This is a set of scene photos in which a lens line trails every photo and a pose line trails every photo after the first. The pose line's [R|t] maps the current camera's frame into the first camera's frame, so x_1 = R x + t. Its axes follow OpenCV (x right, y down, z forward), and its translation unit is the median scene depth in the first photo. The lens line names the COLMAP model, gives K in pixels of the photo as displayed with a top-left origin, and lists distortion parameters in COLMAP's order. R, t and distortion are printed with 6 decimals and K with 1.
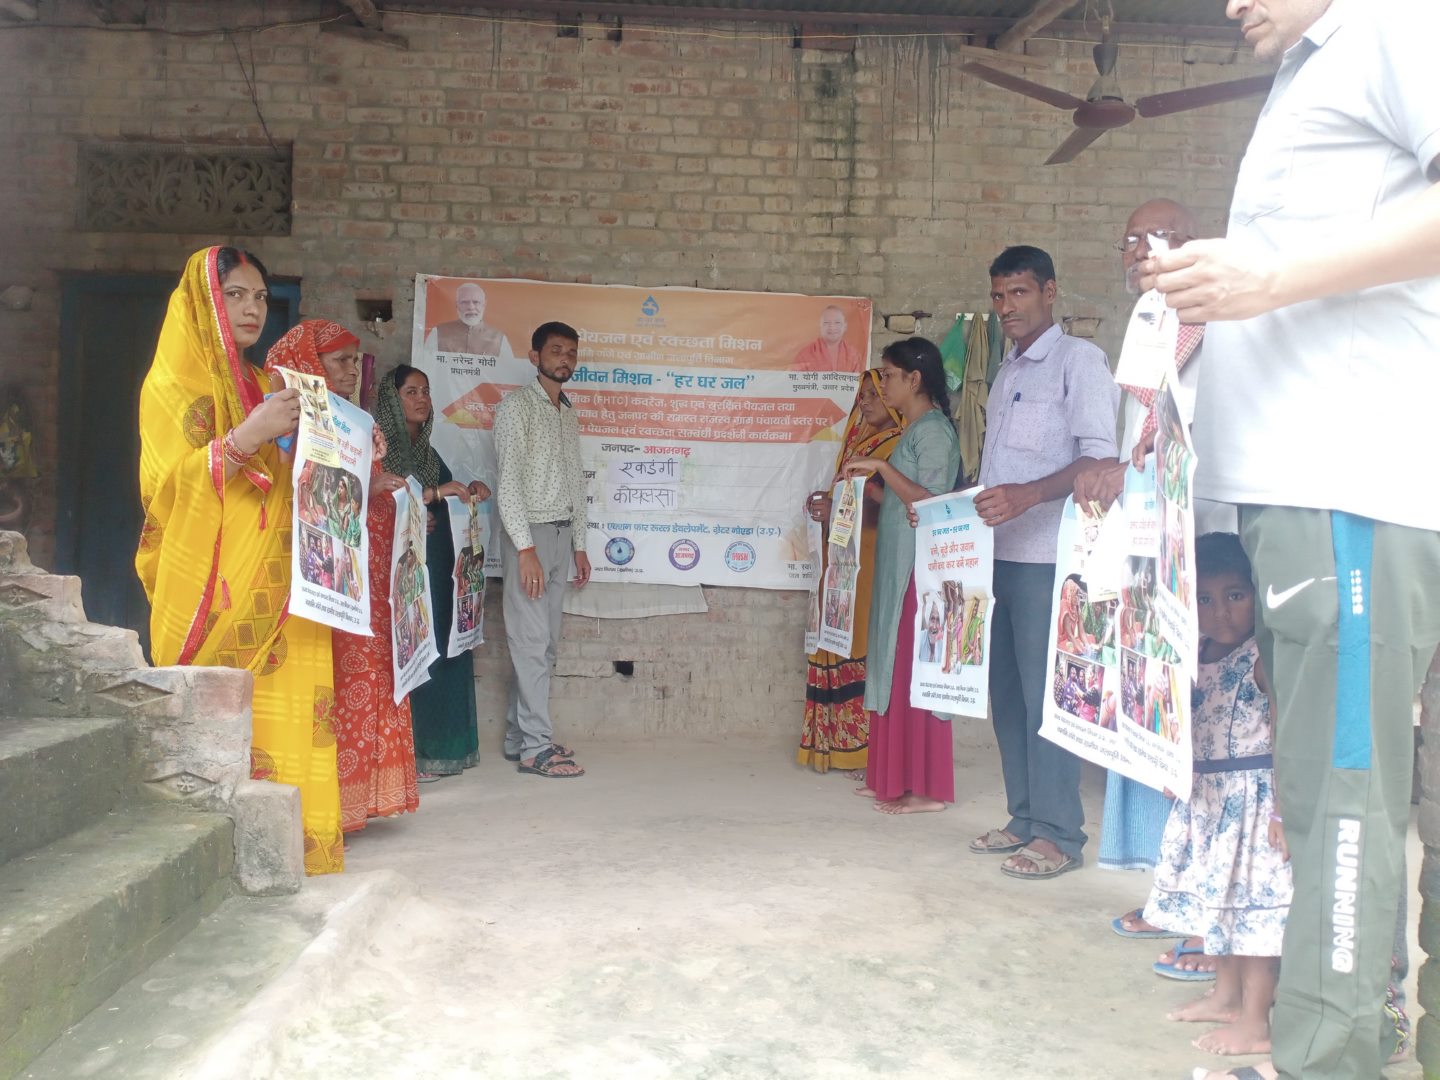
lens RADIAL K [[1083.9, 0, 719.9], [0, 1083.9, 584.4], [0, 0, 1]] dist [0.060299, -0.130983]
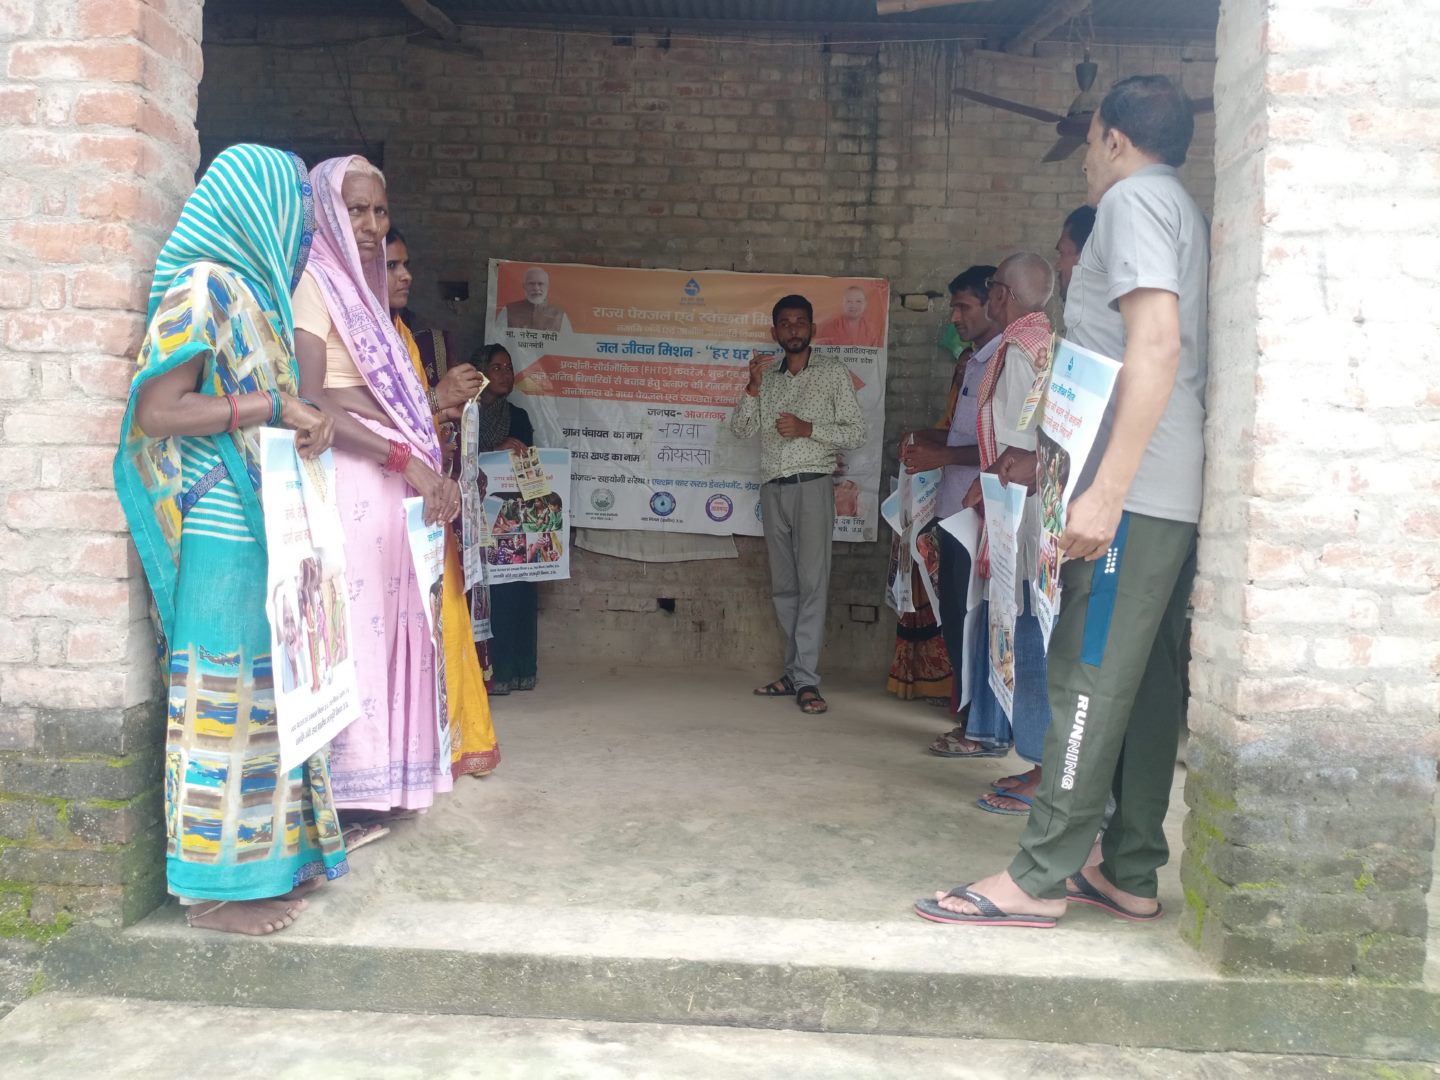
lens RADIAL K [[1083.9, 0, 719.9], [0, 1083.9, 584.4], [0, 0, 1]] dist [0.060299, -0.130983]
pose [[0.997910, 0.017148, -0.062304, 0.040920], [-0.014077, 0.998680, 0.049404, -0.002508], [0.063069, -0.048423, 0.996834, -0.143976]]
